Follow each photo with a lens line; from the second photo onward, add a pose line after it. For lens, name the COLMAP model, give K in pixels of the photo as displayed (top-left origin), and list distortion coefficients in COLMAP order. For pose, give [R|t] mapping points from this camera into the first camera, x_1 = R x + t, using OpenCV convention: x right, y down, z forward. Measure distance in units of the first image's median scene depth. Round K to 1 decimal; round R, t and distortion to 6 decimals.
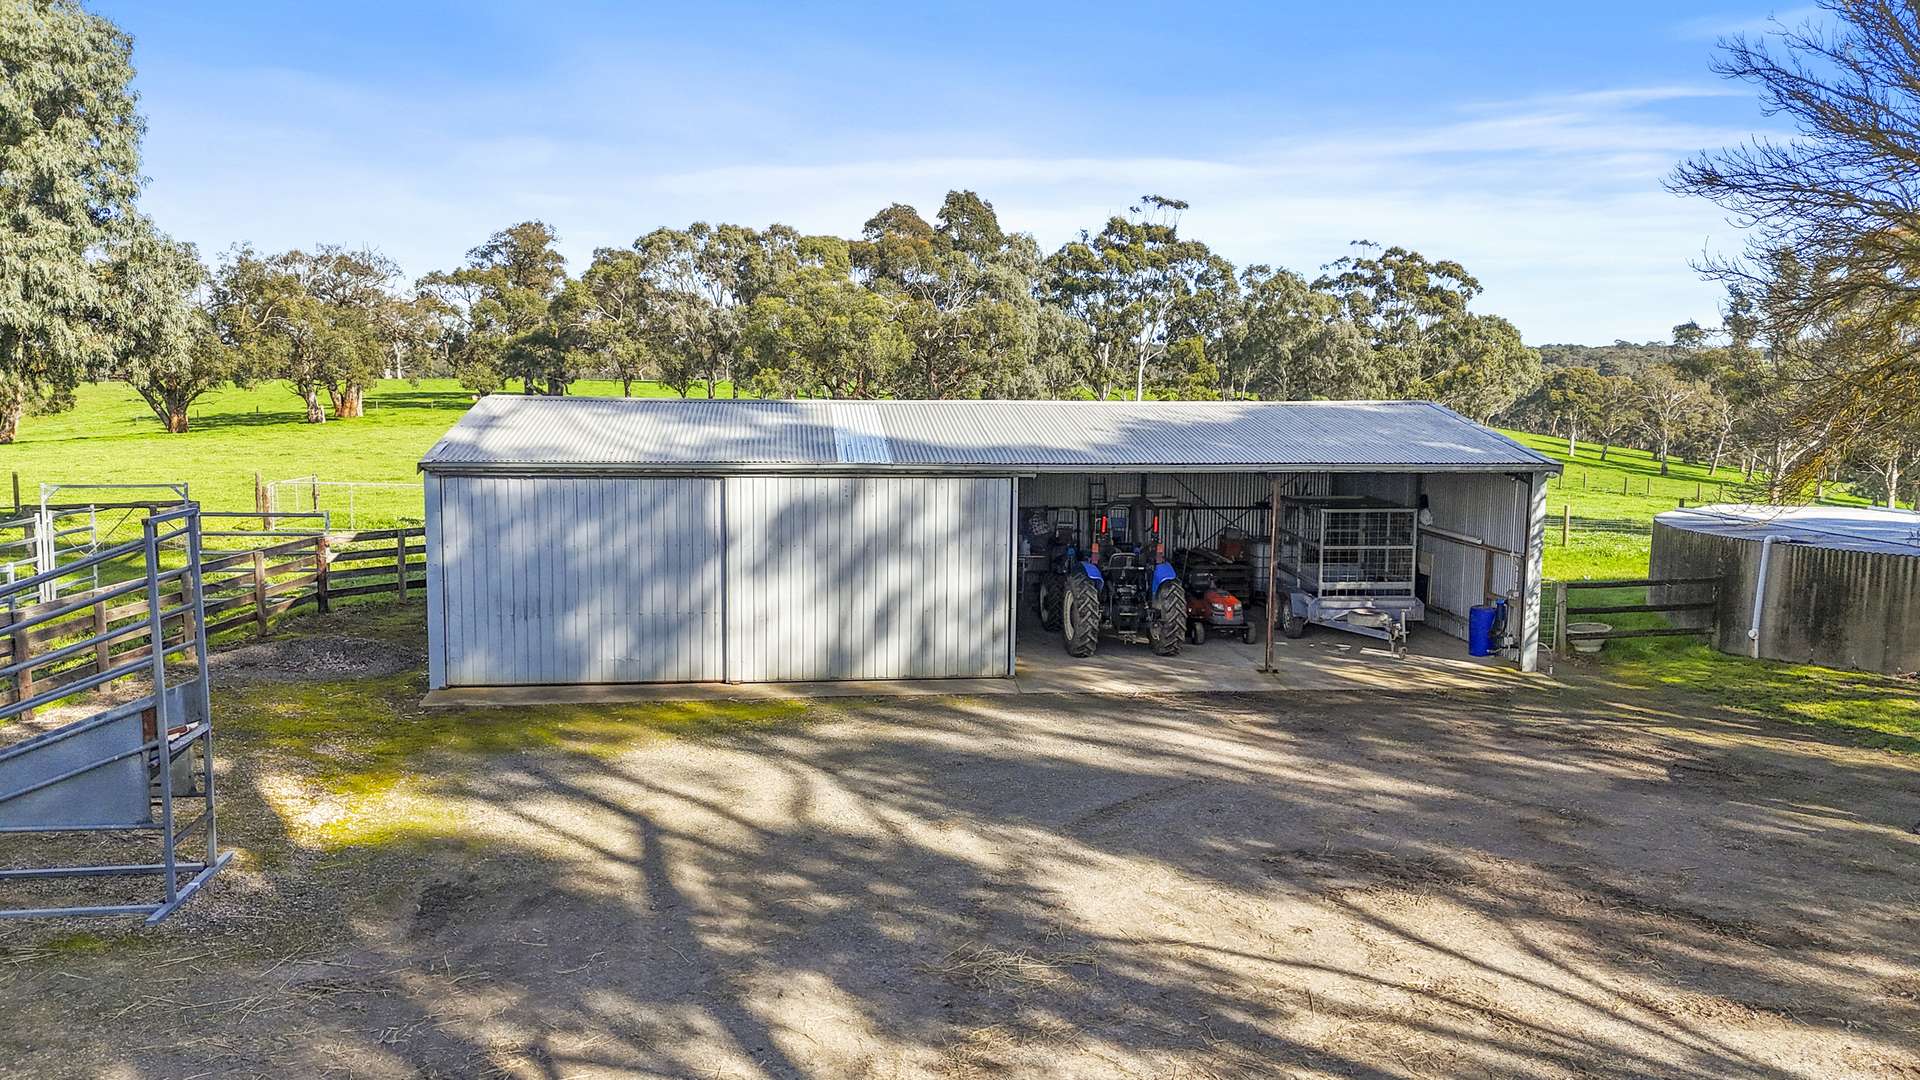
lens RADIAL K [[1394.6, 0, 966.6], [0, 1394.6, 550.0], [0, 0, 1]] dist [0.010120, -0.004845]
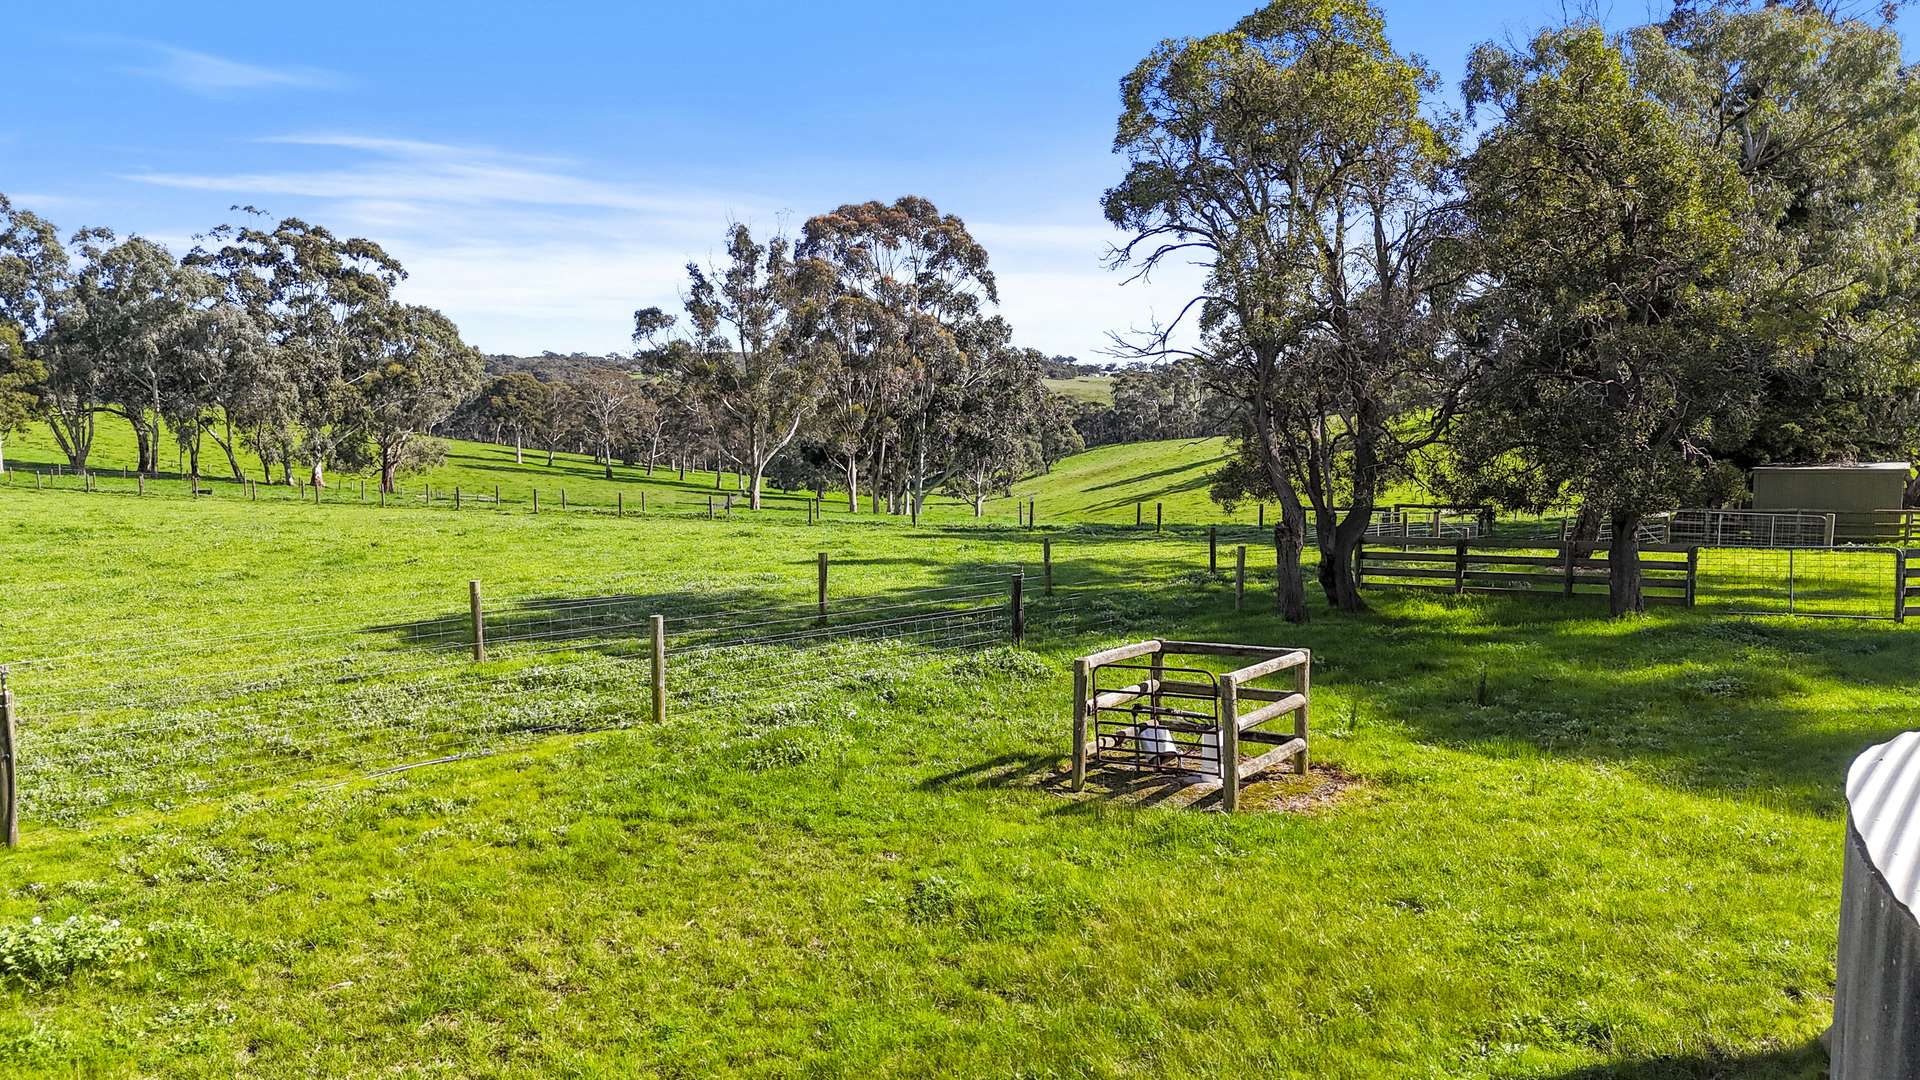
lens RADIAL K [[1394.6, 0, 966.6], [0, 1394.6, 550.0], [0, 0, 1]] dist [0.010120, -0.004845]
pose [[0.750326, -0.088486, 0.655119, 0.053527], [0.093323, 0.995255, 0.027541, -0.011781], [-0.654447, 0.040473, 0.755024, 0.144146]]
